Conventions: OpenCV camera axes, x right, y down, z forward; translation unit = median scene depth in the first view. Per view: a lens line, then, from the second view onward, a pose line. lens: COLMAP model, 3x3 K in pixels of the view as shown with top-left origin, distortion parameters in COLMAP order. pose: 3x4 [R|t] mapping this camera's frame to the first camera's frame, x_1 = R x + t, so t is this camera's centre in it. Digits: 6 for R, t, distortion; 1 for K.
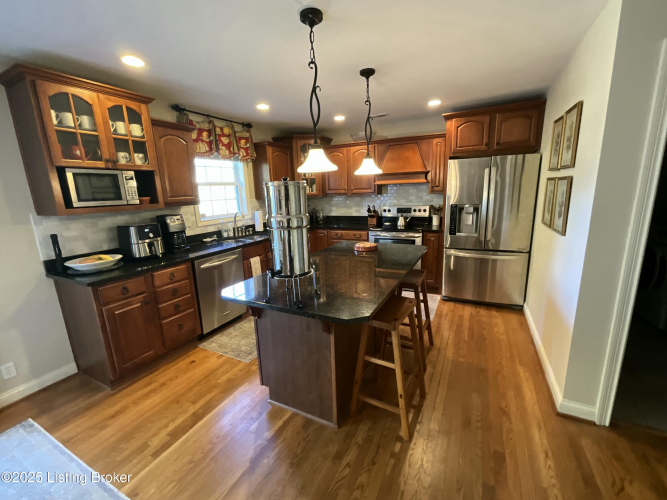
lens RADIAL K [[280.0, 0, 333.1], [0, 280.0, 249.5], [0, 0, 1]] dist [-0.000519, -0.000532]
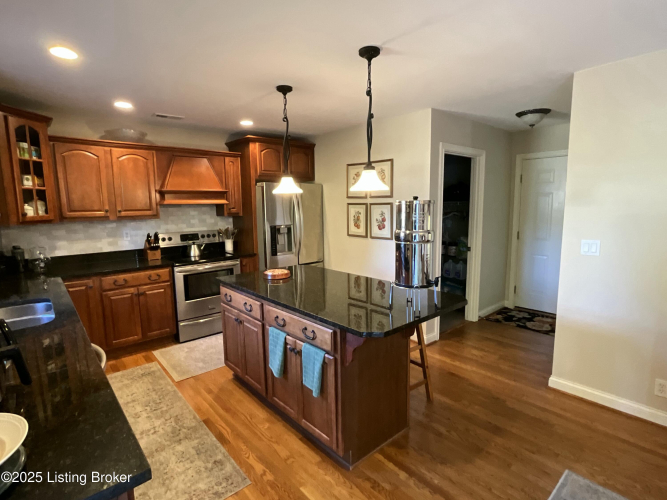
lens RADIAL K [[345.7, 0, 333.5], [0, 345.7, 250.0], [0, 0, 1]] dist [-0.002657, -0.000420]
pose [[0.373021, -0.093908, 0.923058, -0.672351], [0.193844, 0.980798, 0.021446, -0.060999], [-0.907347, 0.170930, 0.384062, 0.346051]]
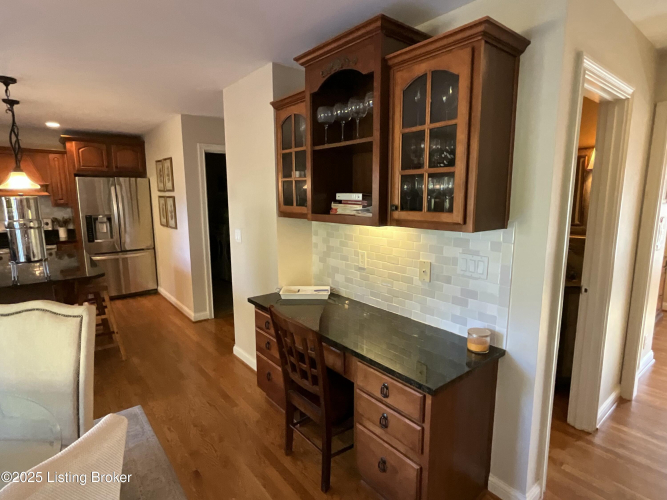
lens RADIAL K [[362.4, 0, 328.8], [0, 362.4, 248.8], [0, 0, 1]] dist [-0.005408, 0.000206]
pose [[0.412738, -0.103067, 0.905000, -0.526479], [0.179891, 0.983231, 0.029934, 0.107957], [-0.892909, 0.150447, 0.424358, -0.495517]]
